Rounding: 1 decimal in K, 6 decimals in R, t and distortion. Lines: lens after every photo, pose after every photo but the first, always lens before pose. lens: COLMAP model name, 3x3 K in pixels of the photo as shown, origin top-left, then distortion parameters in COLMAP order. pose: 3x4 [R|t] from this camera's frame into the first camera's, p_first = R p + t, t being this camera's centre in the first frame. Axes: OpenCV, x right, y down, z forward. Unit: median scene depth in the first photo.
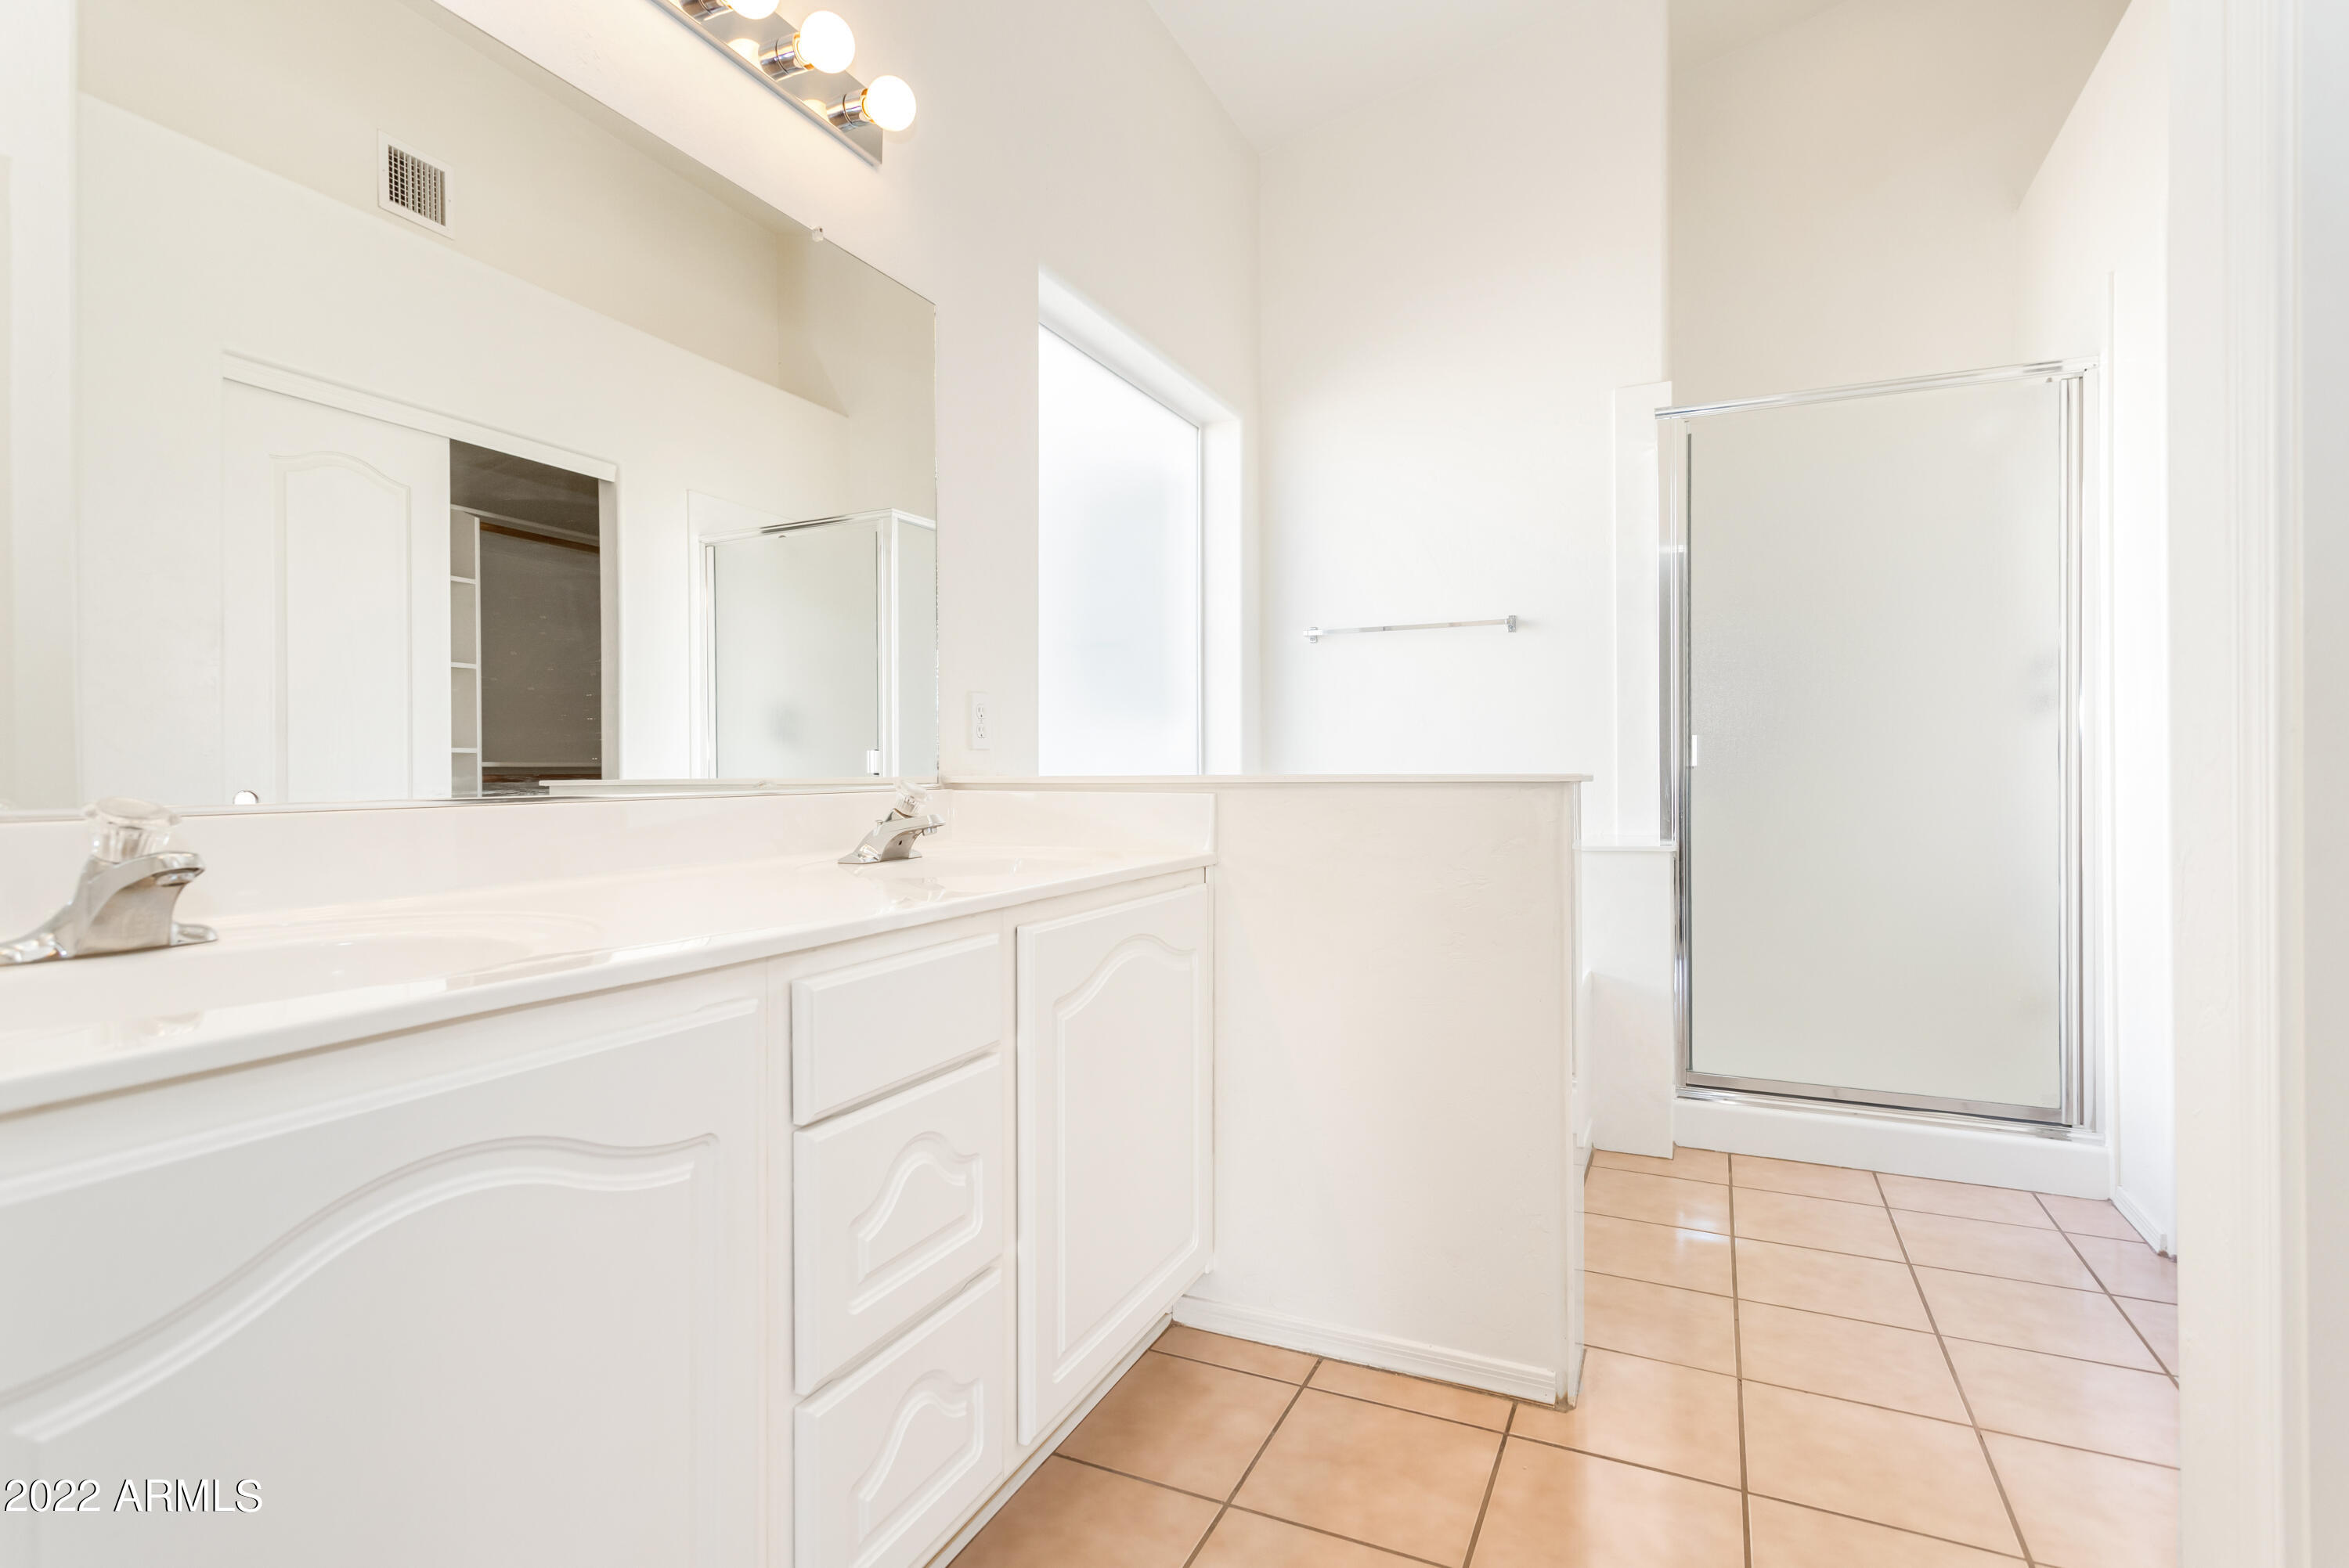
lens RADIAL K [[1129.8, 0, 1173.3], [0, 1129.8, 769.2], [0, 0, 1]] dist [0.002189, 0.000779]
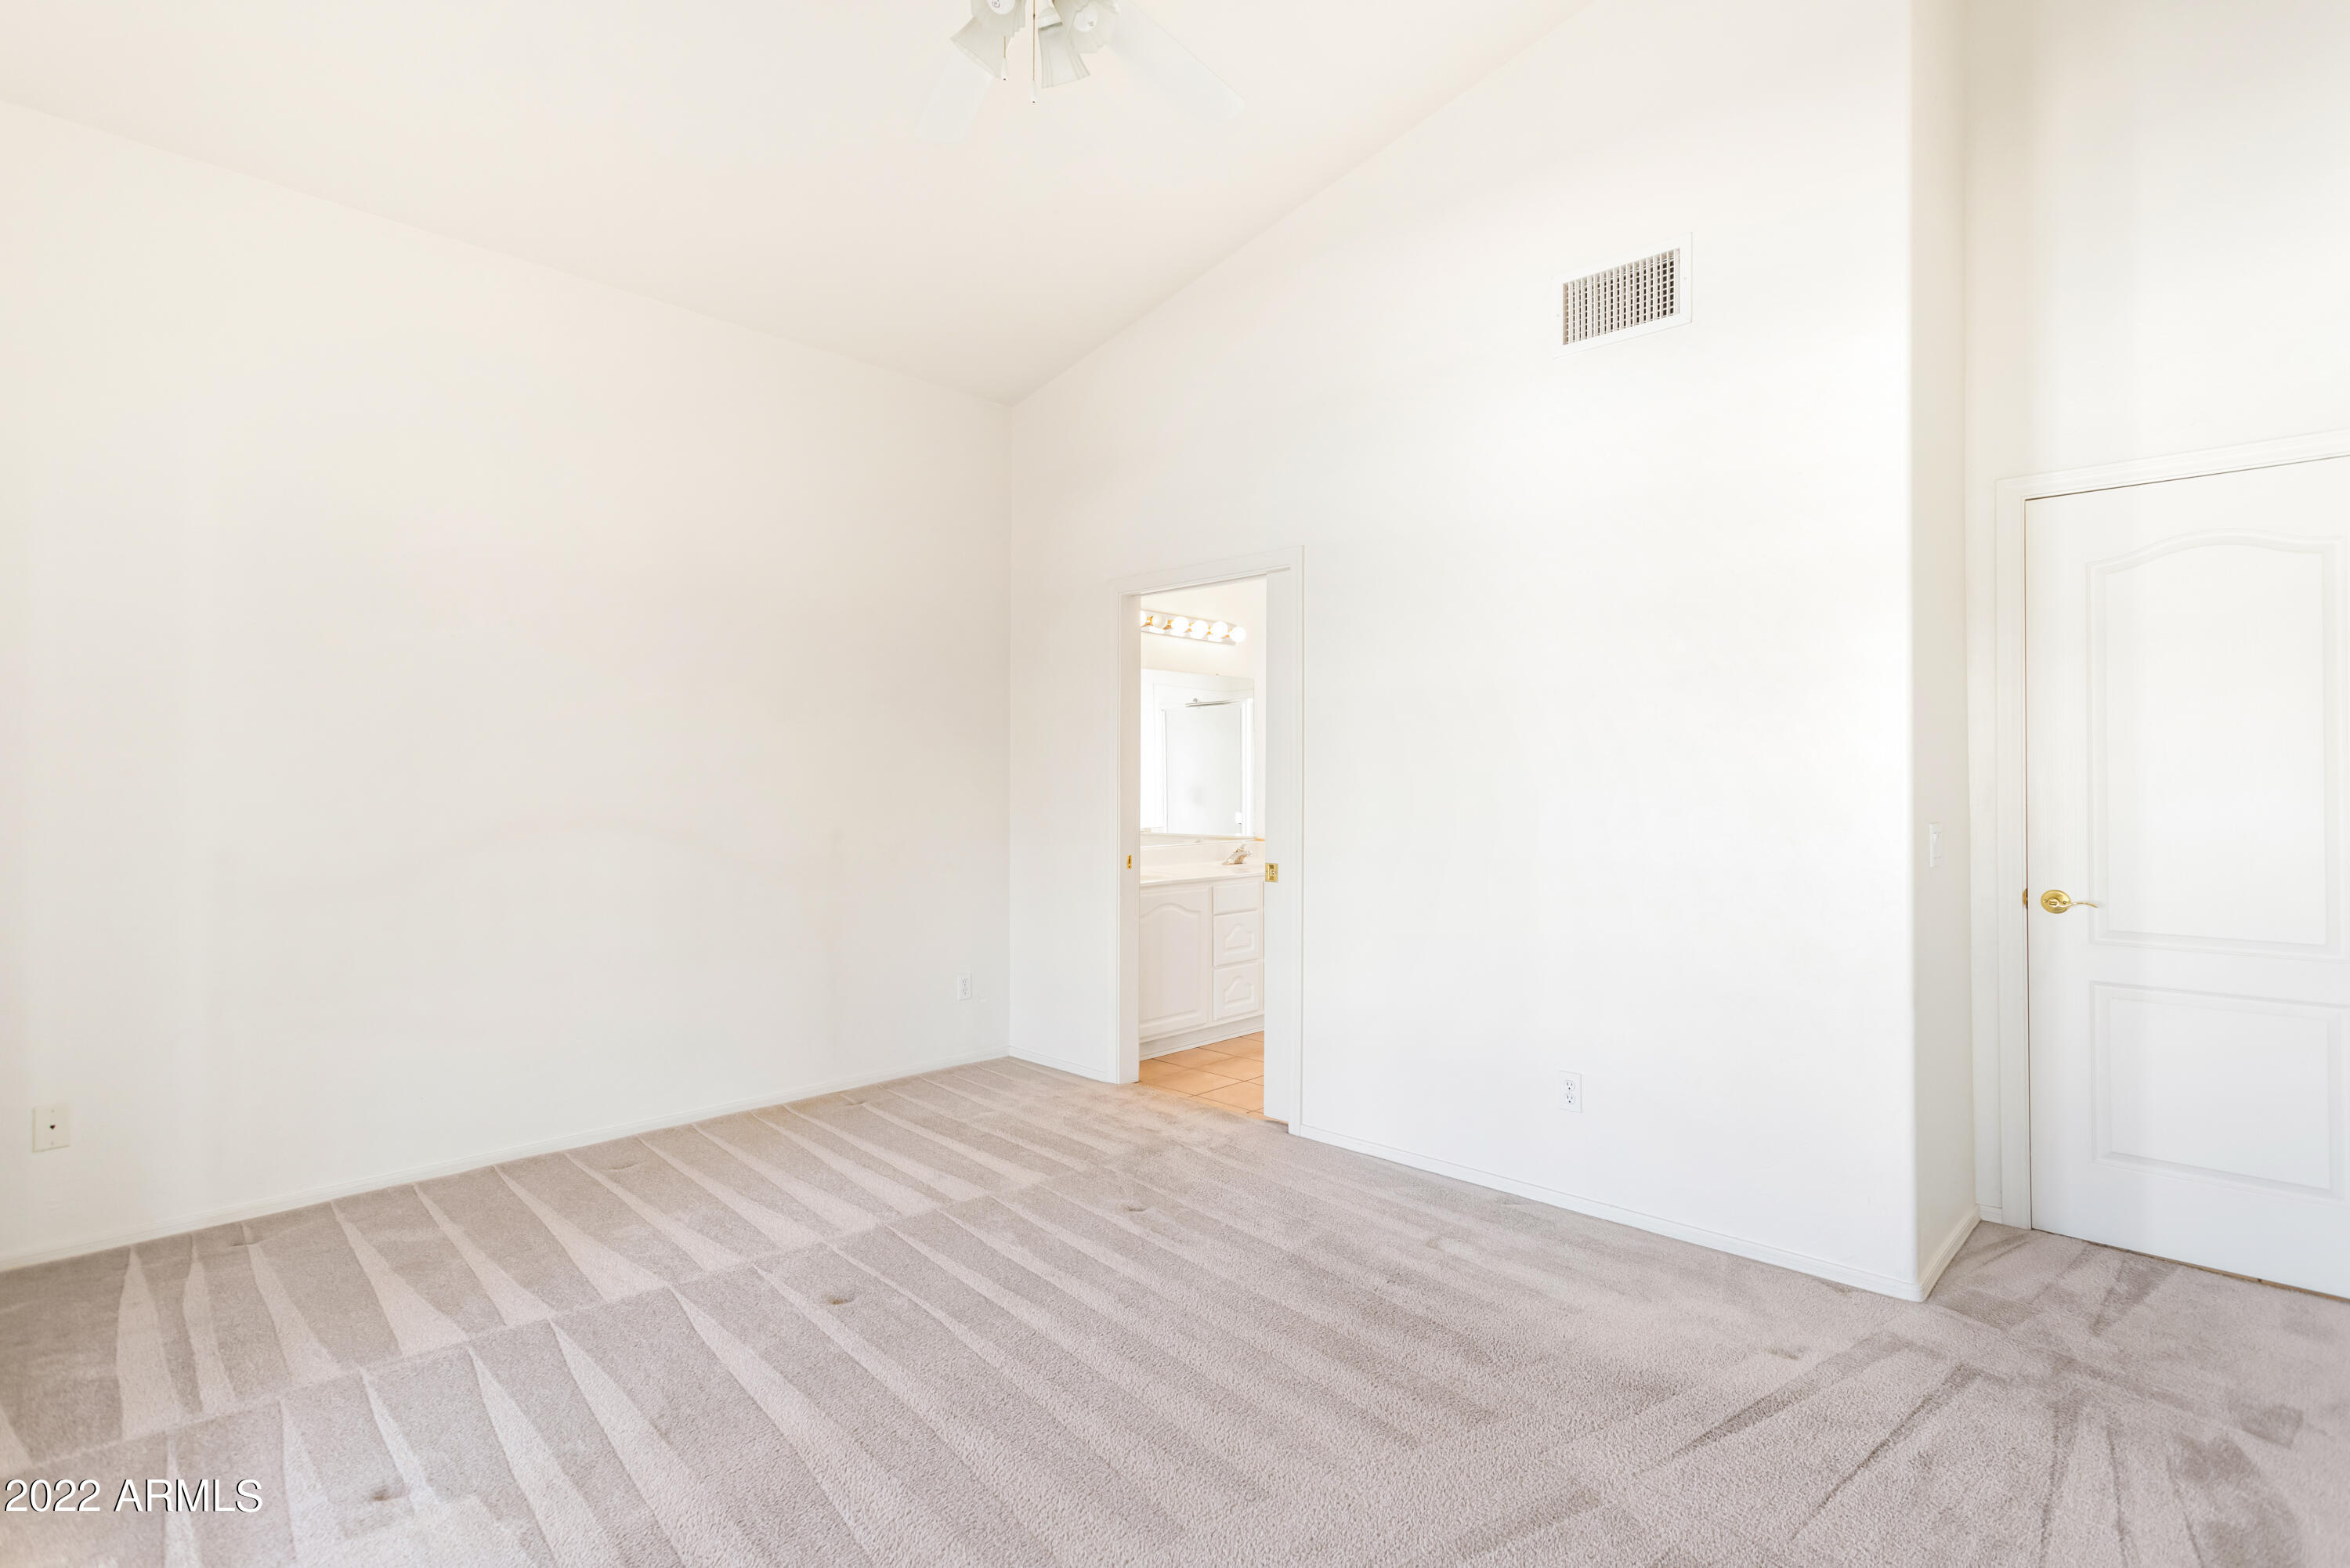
lens RADIAL K [[1130.4, 0, 1173.8], [0, 1130.4, 769.2], [0, 0, 1]] dist [0.002189, 0.000779]
pose [[0.944782, -0.002687, -0.327689, 0.636109], [0.000526, 0.999978, -0.006683, -0.168187], [0.327700, 0.006142, 0.944762, -2.108560]]
